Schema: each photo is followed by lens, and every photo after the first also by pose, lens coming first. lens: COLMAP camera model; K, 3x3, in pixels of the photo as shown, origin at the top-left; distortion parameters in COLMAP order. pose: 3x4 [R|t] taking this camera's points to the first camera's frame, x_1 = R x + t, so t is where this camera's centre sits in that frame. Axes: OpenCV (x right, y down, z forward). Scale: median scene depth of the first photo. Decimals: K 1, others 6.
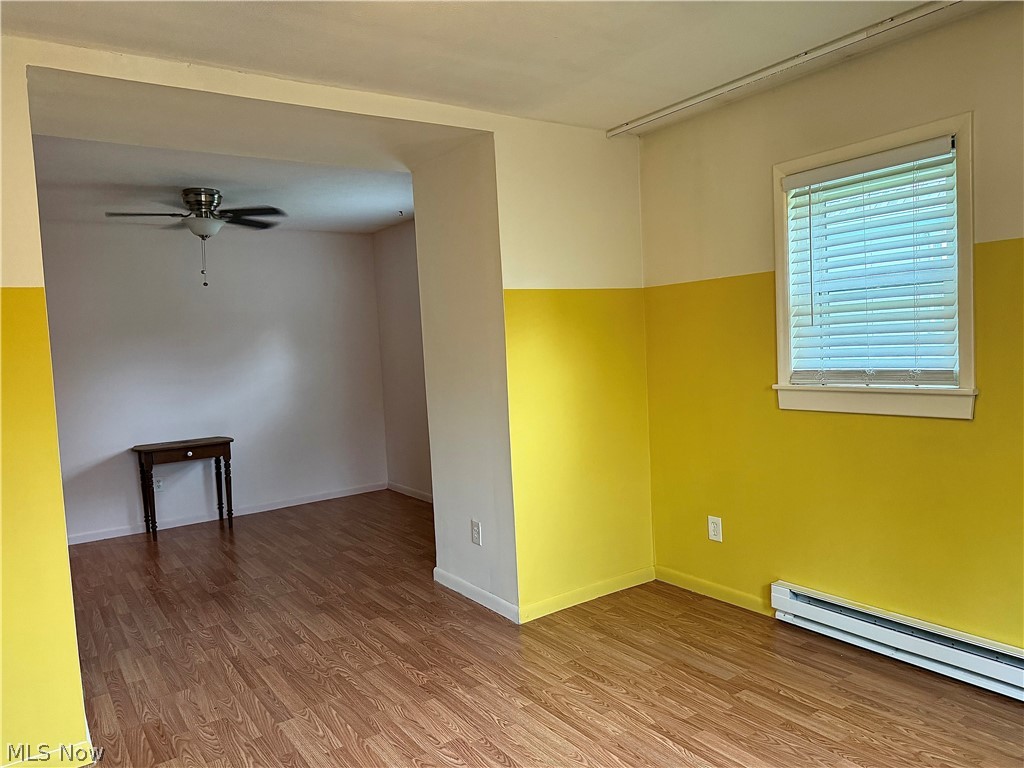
lens RADIAL K [[713.1, 0, 517.6], [0, 713.1, 371.0], [0, 0, 1]] dist [0.060396, -0.075217]
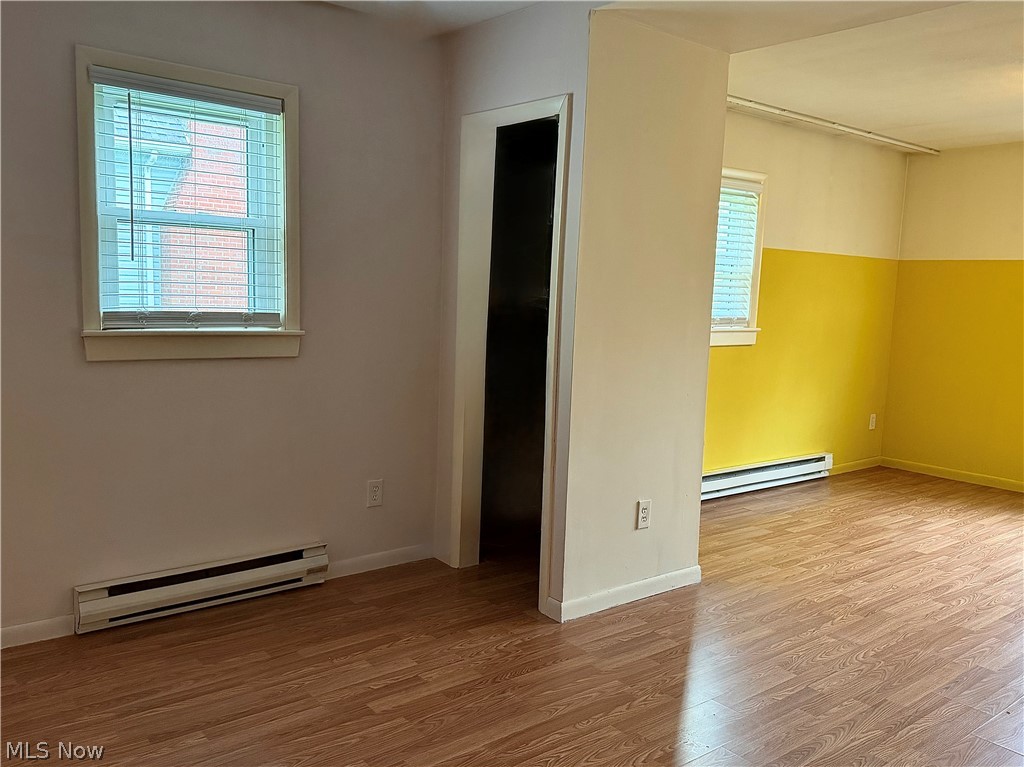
lens RADIAL K [[834.1, 0, 548.9], [0, 834.1, 378.6], [0, 0, 1]] dist [0.055268, 0.000037]
pose [[-0.096447, -0.074192, 0.992569, -1.151455], [-0.009697, 0.997241, 0.073599, 0.001386], [-0.995291, -0.002527, -0.096901, 1.407684]]
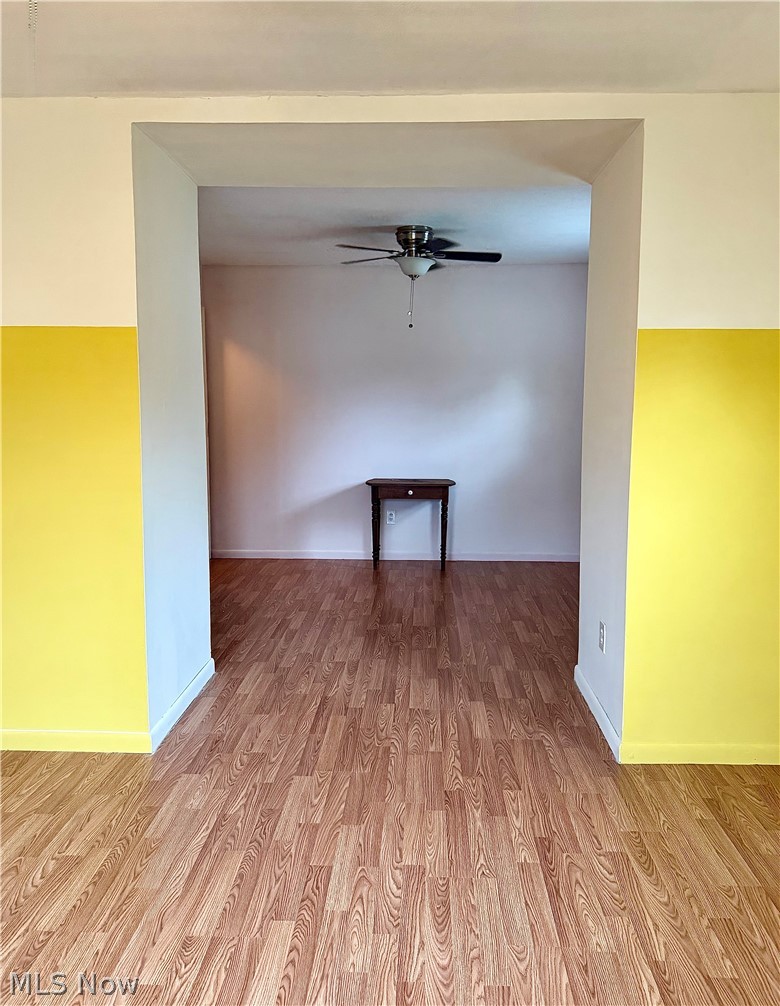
lens RADIAL K [[762.2, 0, 408.9], [0, 762.2, 473.1], [0, 0, 1]] dist [0.068686, -0.091734]
pose [[0.806341, 0.114903, -0.580183, 0.290887], [-0.072040, 0.992724, 0.096484, -0.029729], [0.587048, -0.036002, 0.808751, 0.206040]]
